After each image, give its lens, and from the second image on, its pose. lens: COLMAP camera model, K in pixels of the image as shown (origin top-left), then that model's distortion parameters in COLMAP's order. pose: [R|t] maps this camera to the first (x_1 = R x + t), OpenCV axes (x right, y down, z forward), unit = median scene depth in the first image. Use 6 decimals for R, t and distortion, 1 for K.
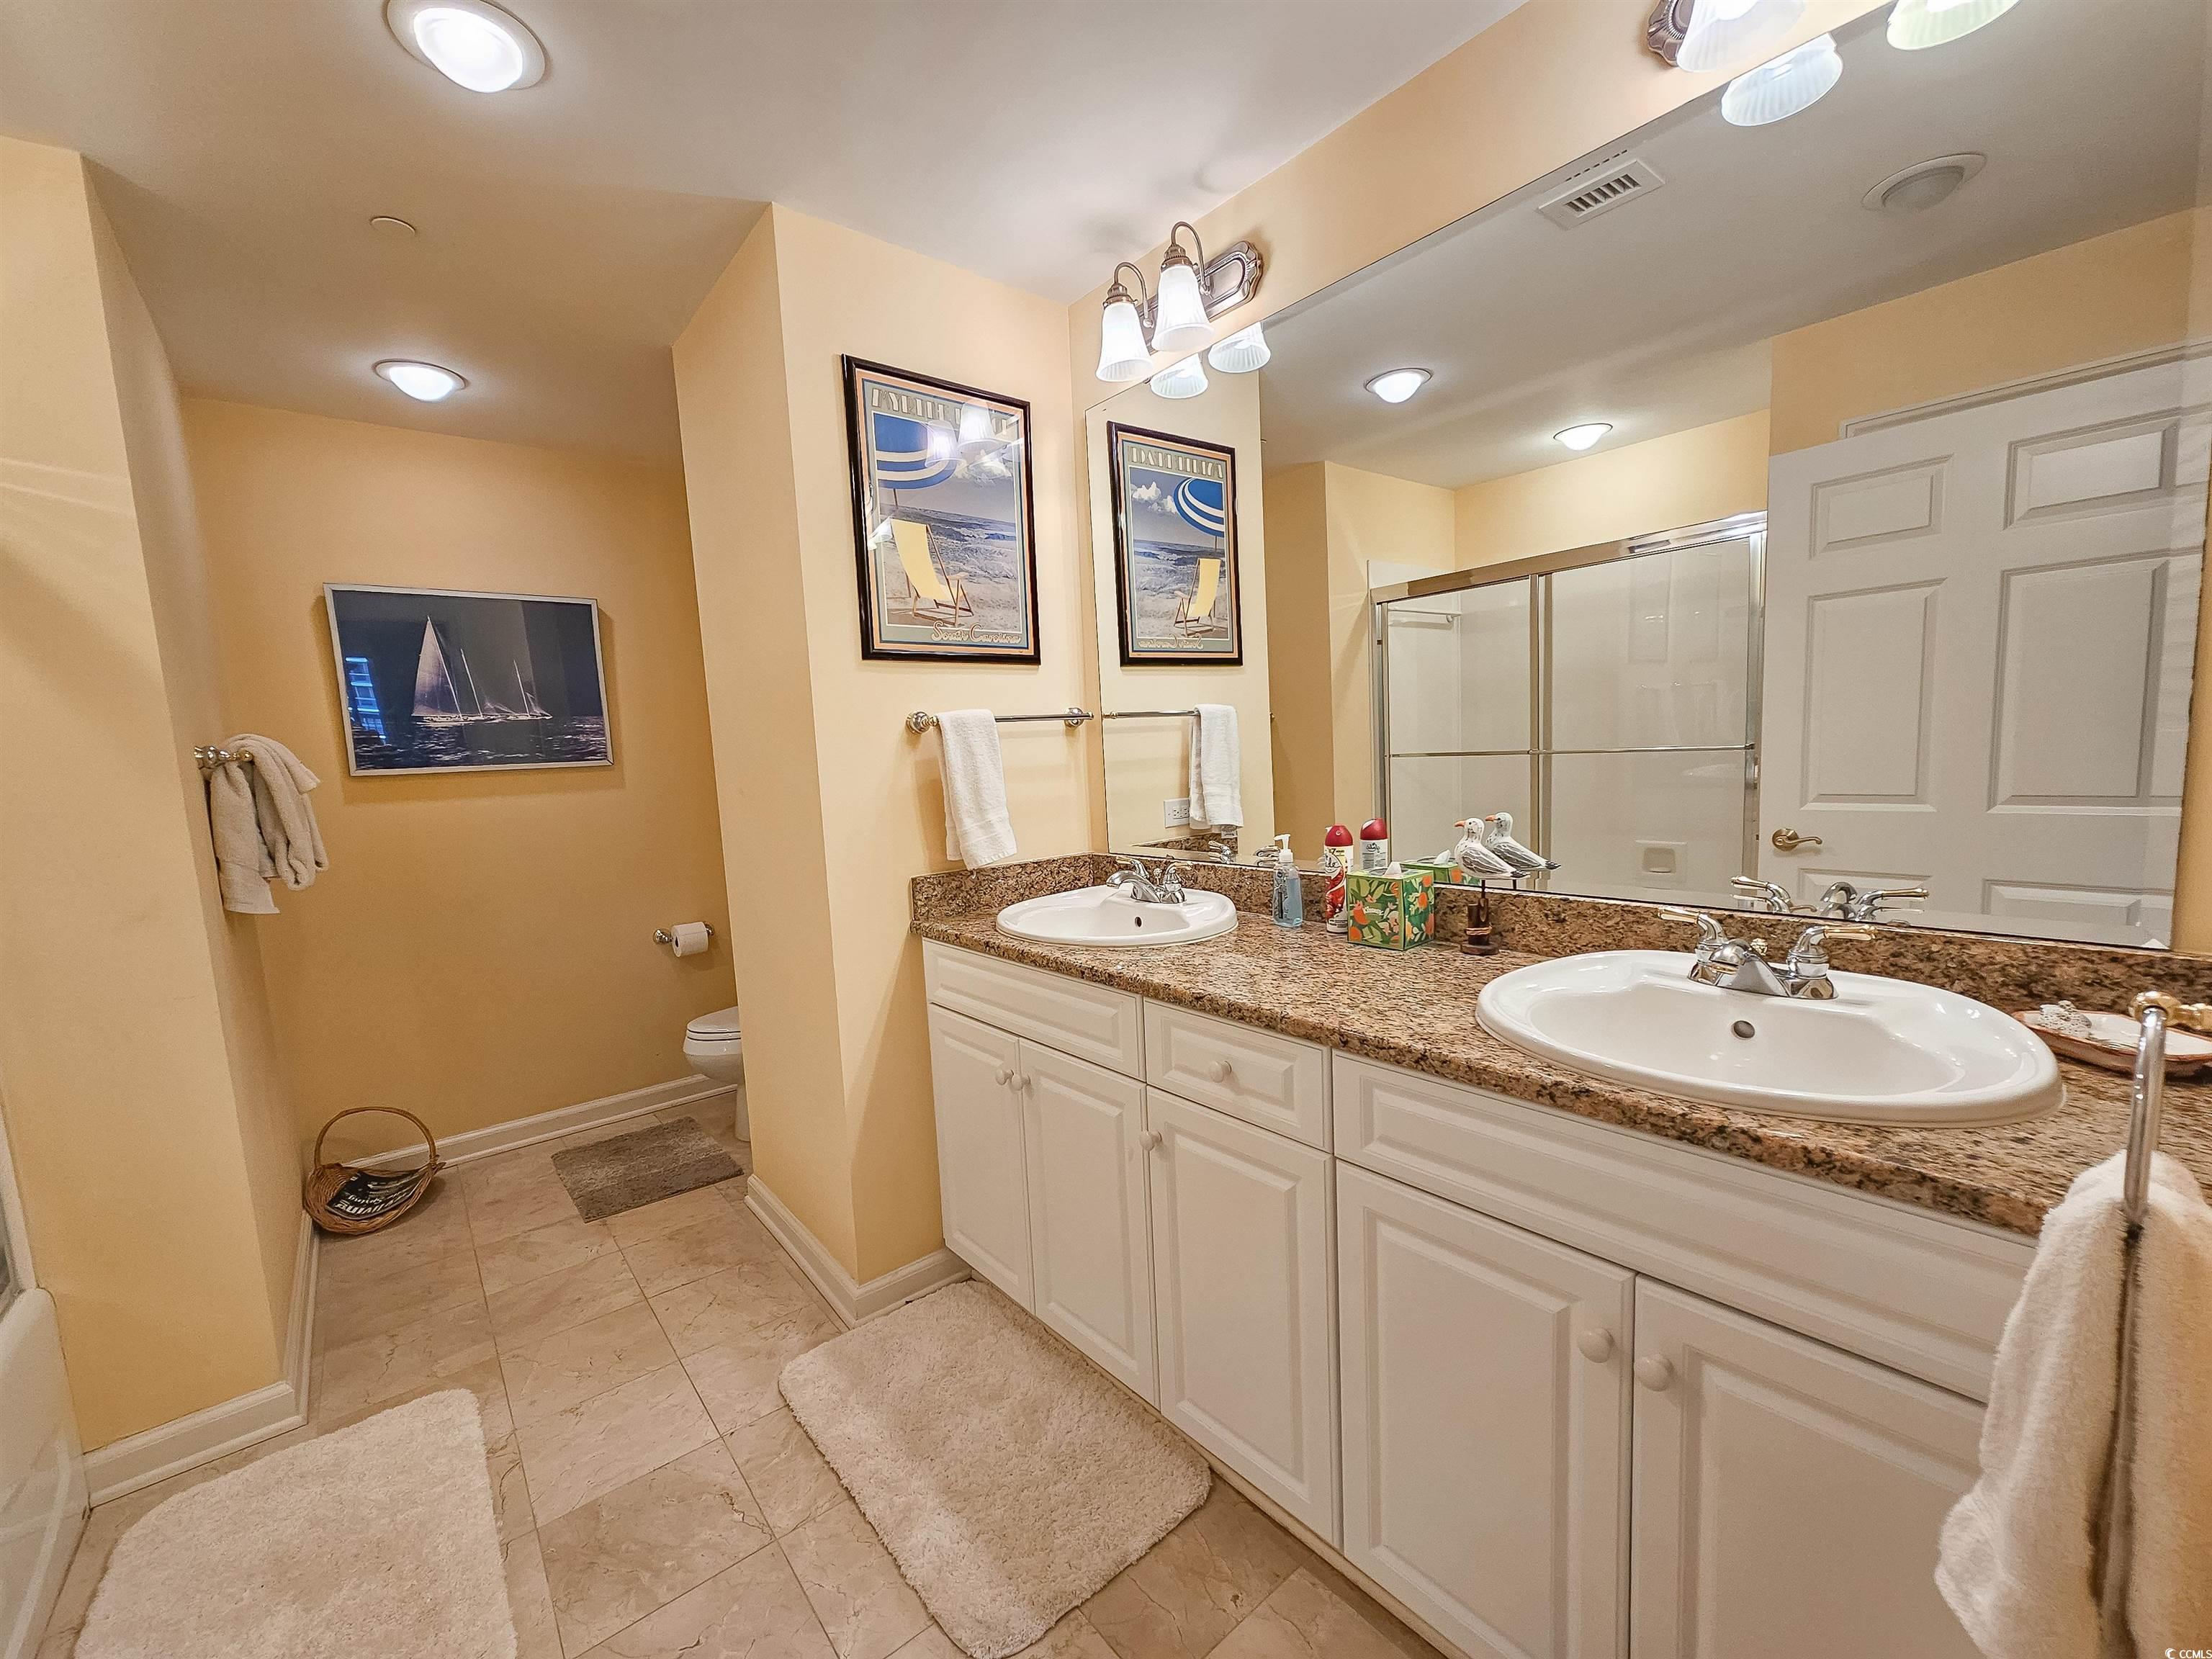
lens RADIAL K [[902.7, 0, 1108.7], [0, 902.7, 841.6], [0, 0, 1]] dist [0.004442, 0.000724]
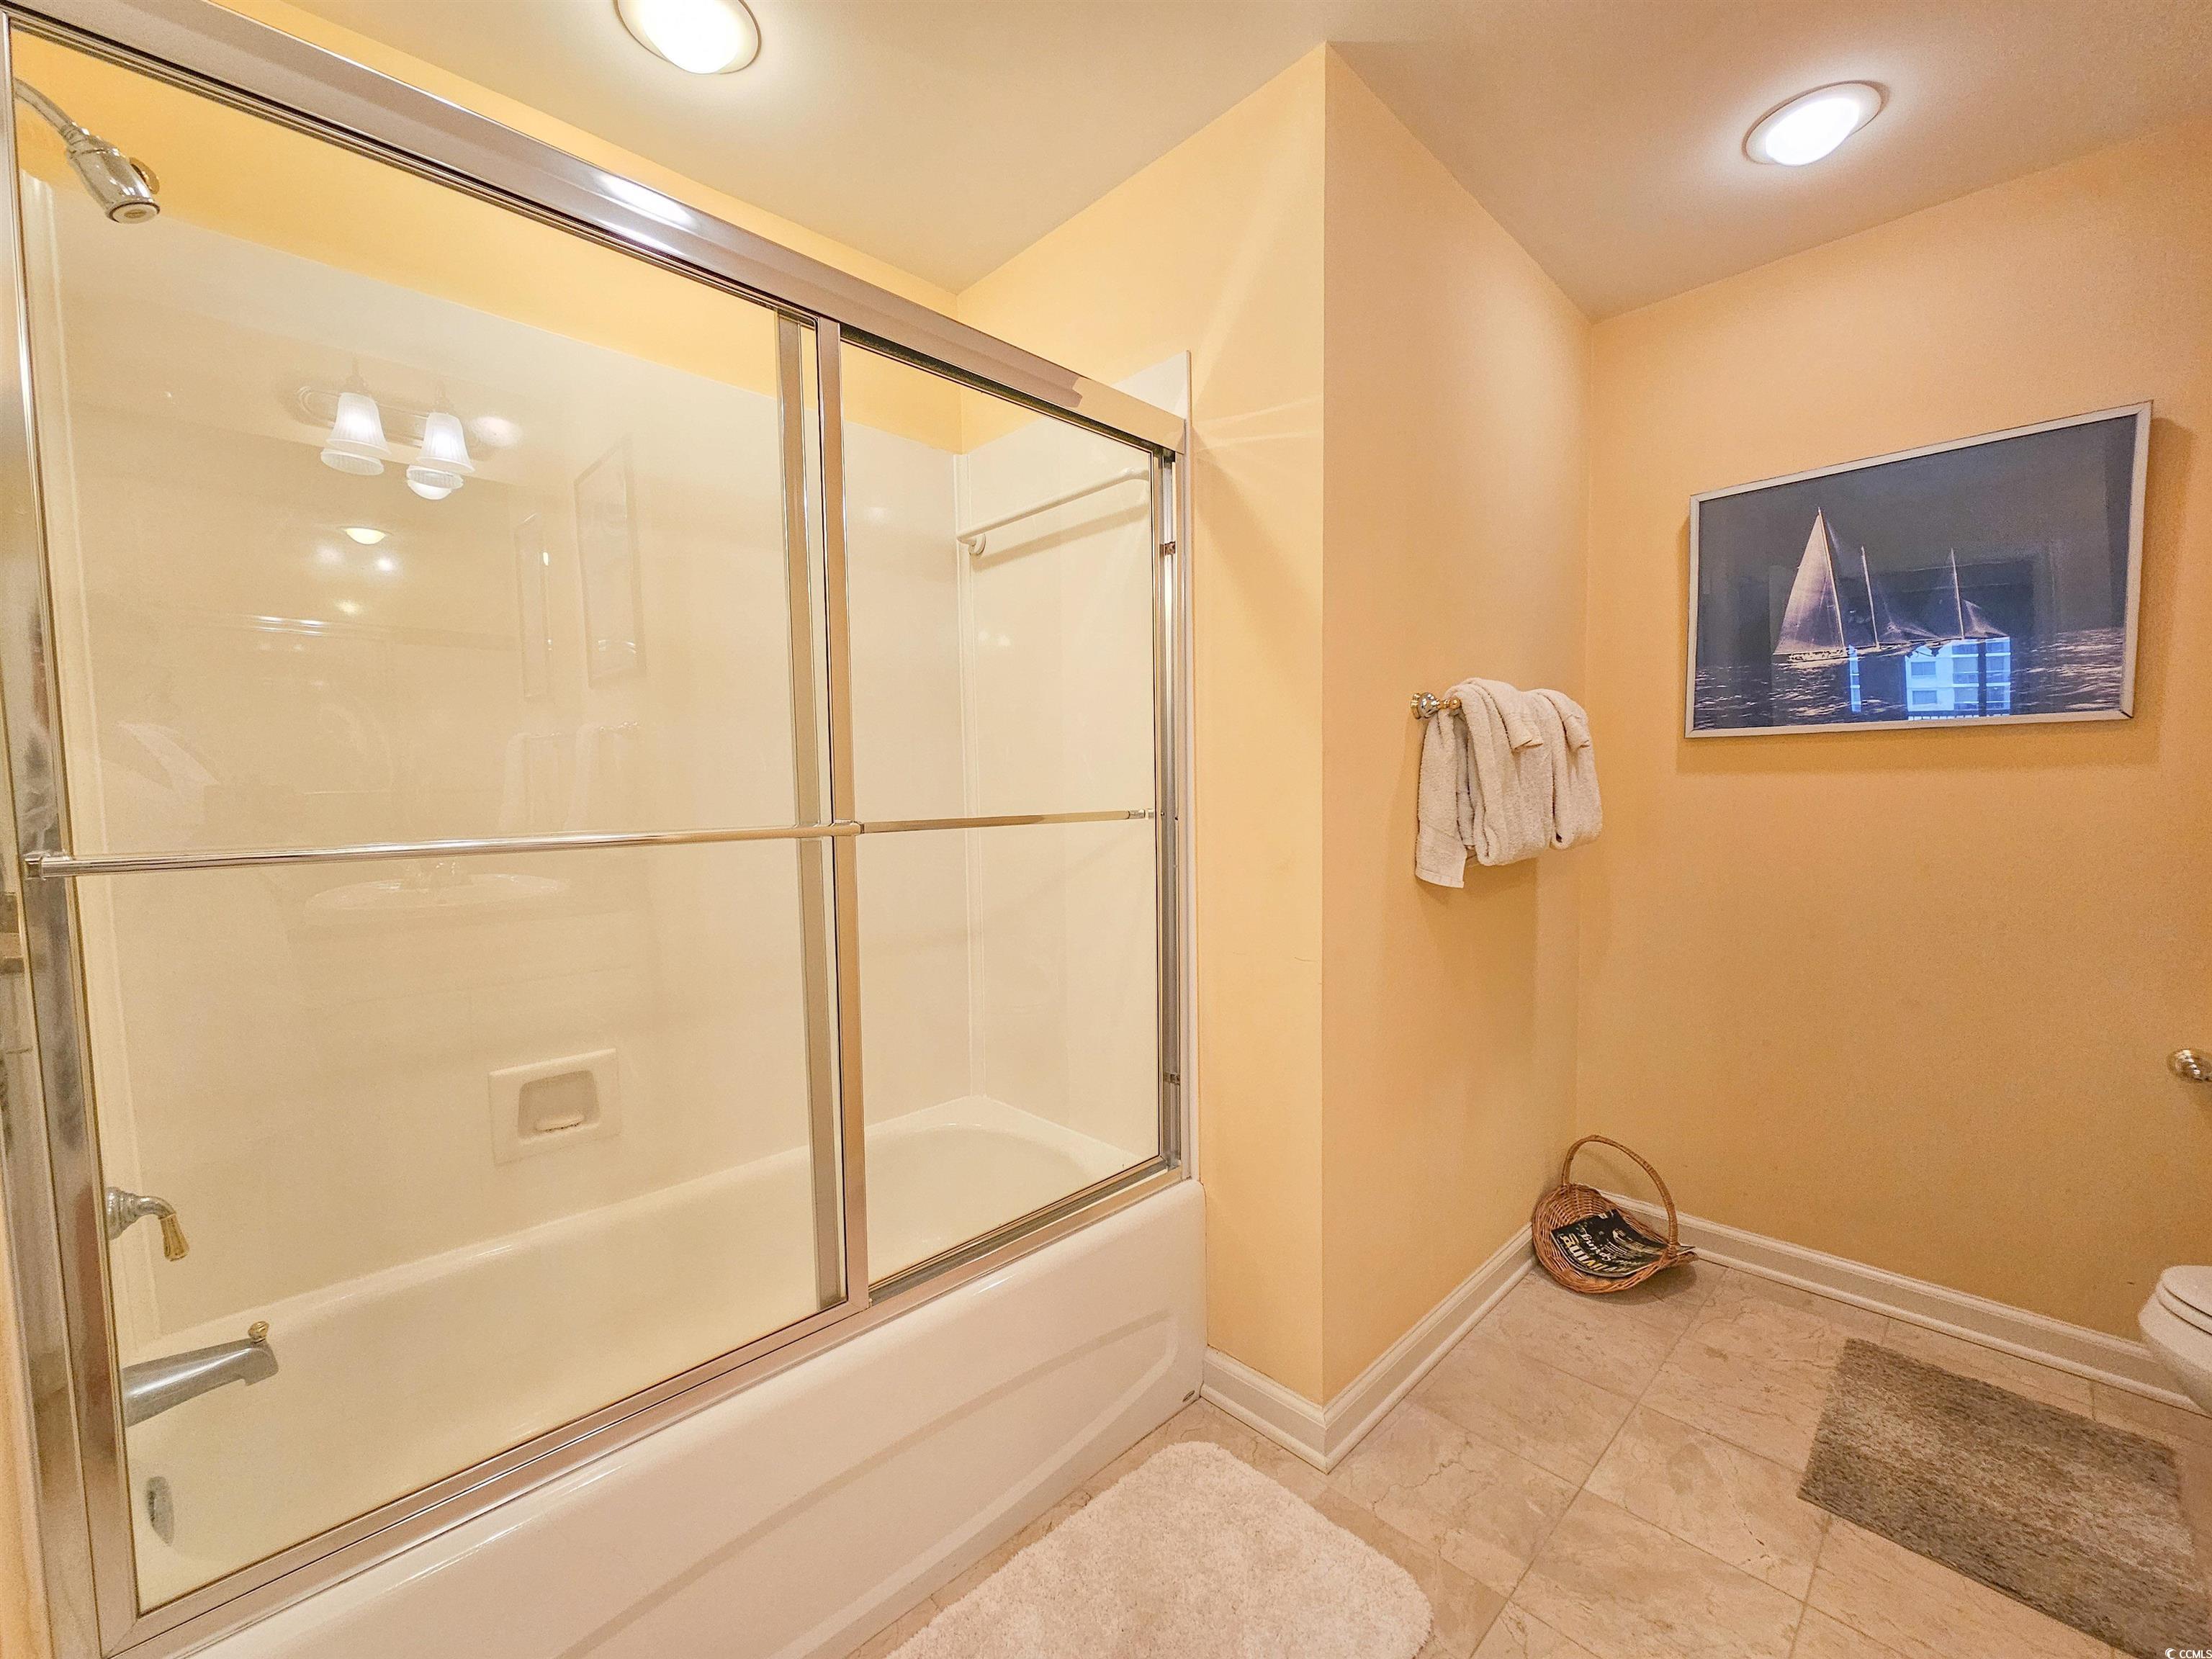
lens RADIAL K [[902.7, 0, 1106.7], [0, 902.7, 847.3], [0, 0, 1]] dist [0.004442, 0.000724]
pose [[0.081841, 0.112512, -0.990274, -0.073648], [-0.091523, 0.990257, 0.104947, -0.013010], [0.992434, 0.082044, 0.091341, 0.424682]]
